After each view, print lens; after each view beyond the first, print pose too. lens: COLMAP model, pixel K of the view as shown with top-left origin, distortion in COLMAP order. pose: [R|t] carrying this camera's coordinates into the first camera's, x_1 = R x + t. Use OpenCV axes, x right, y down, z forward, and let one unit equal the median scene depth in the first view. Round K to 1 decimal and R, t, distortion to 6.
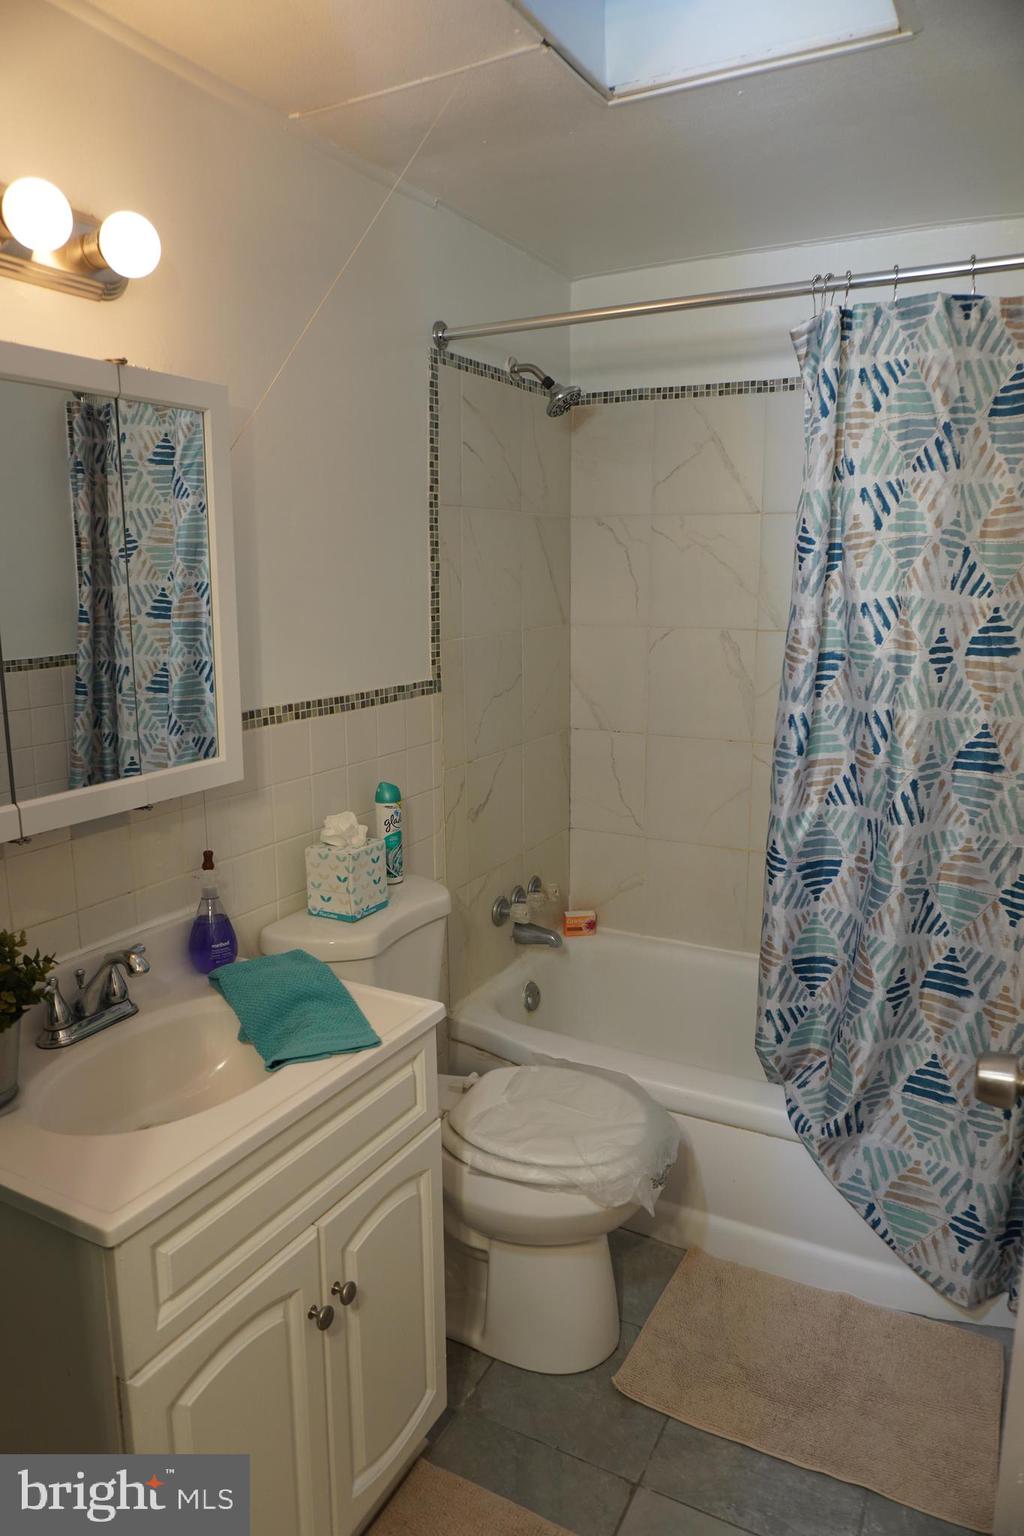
lens RADIAL K [[1032.3, 0, 488.7], [0, 1032.3, 754.8], [0, 0, 1]] dist [-0.046642, 0.033651]
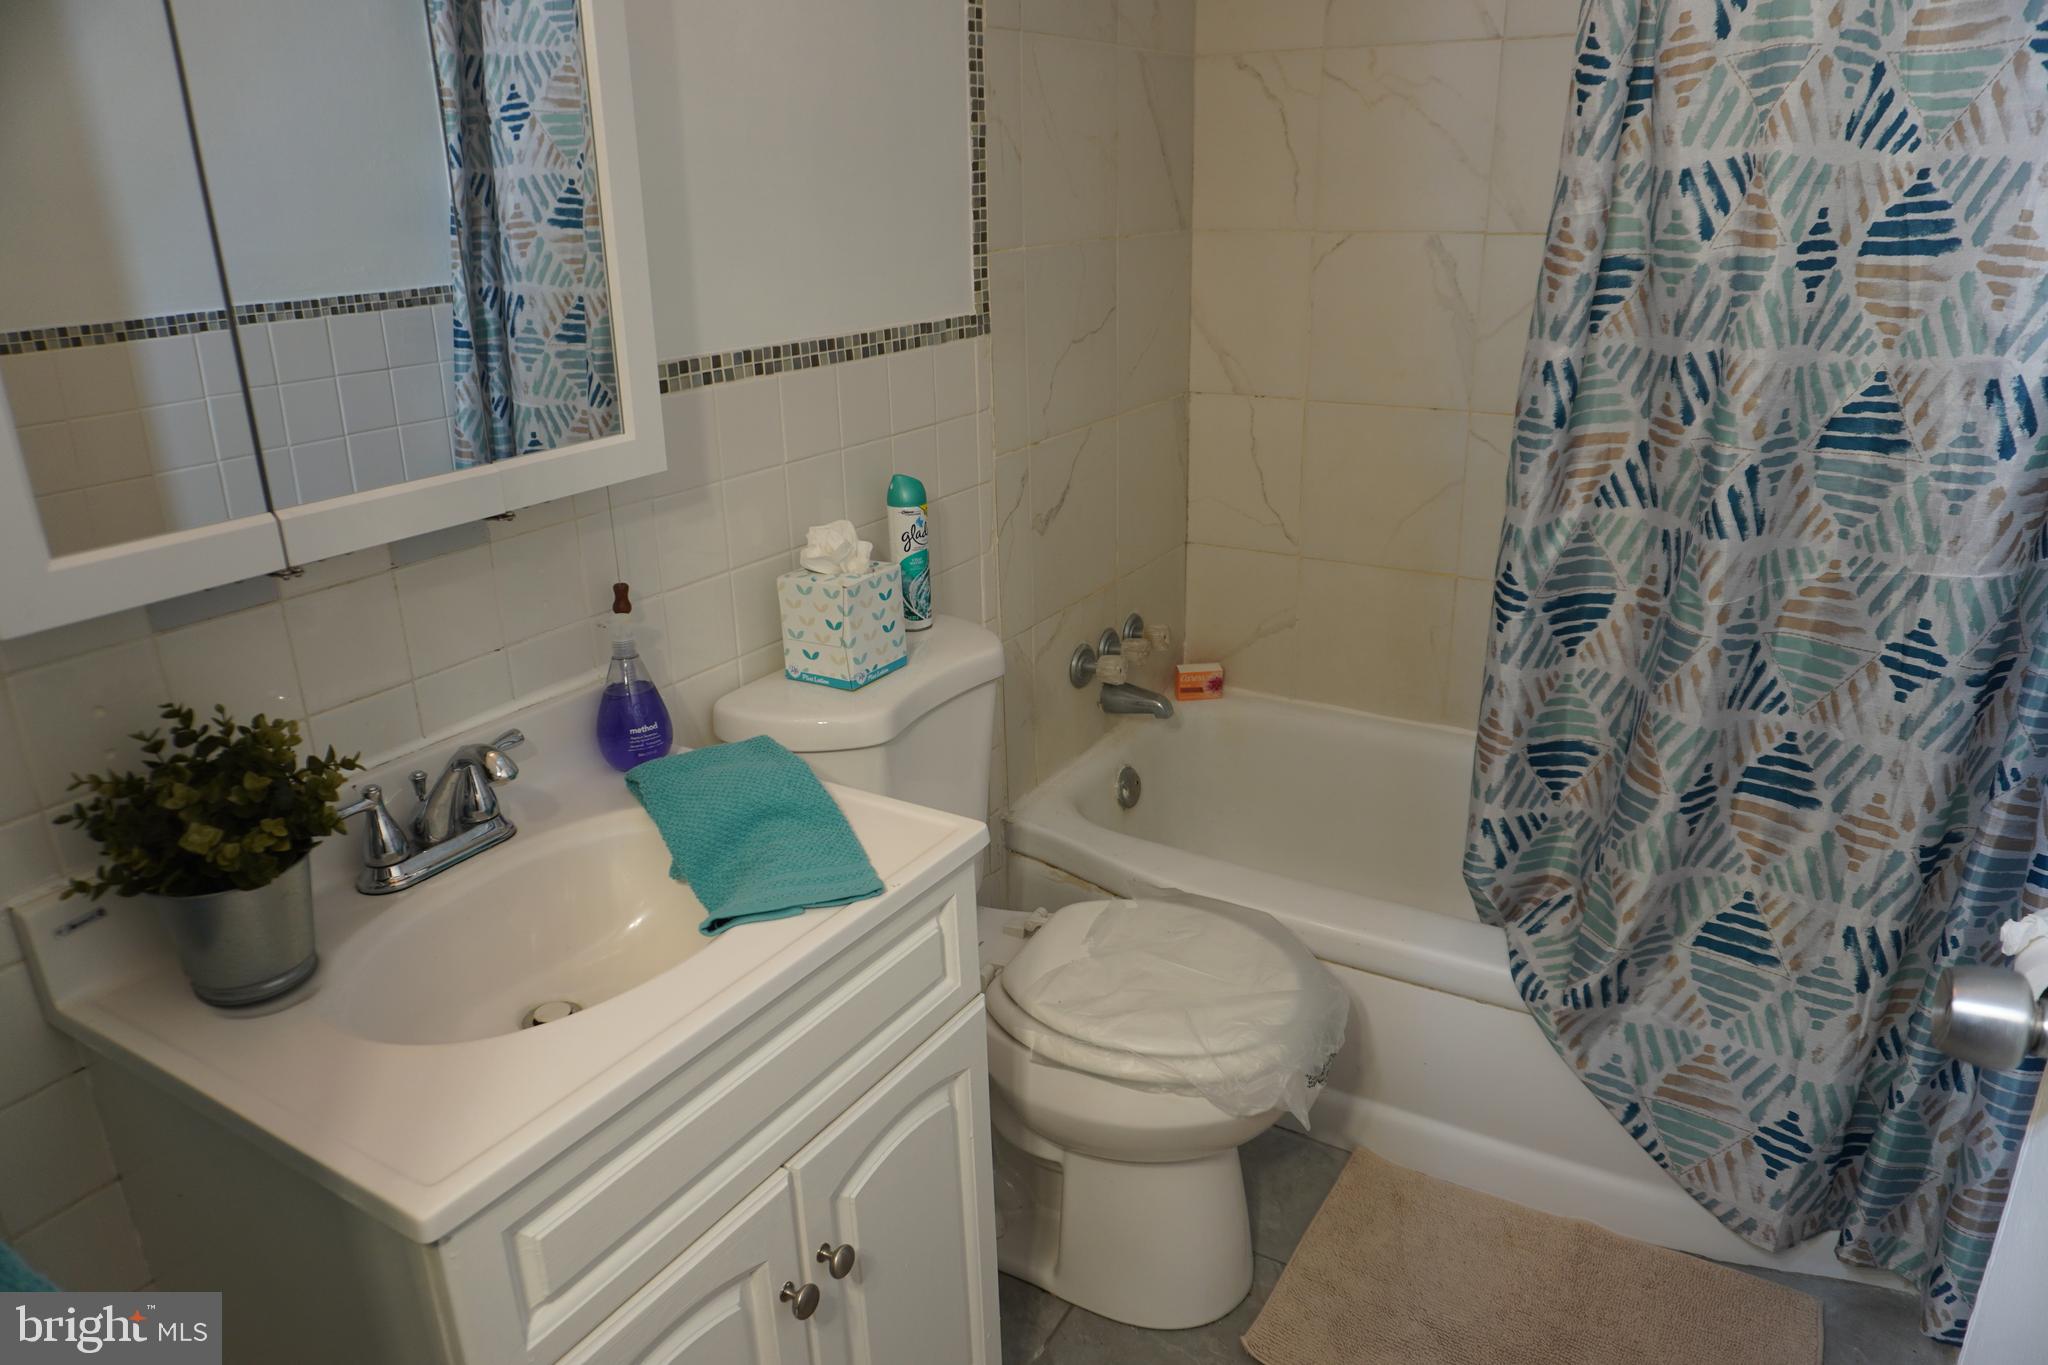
lens RADIAL K [[1376.4, 0, 997.2], [0, 1376.4, 653.6], [0, 0, 1]] dist [-0.046642, 0.033651]
pose [[0.998460, 0.000497, -0.055472, 0.007428], [0.008073, 0.988014, 0.154152, 0.006142], [0.054884, -0.154362, 0.986489, 0.146073]]
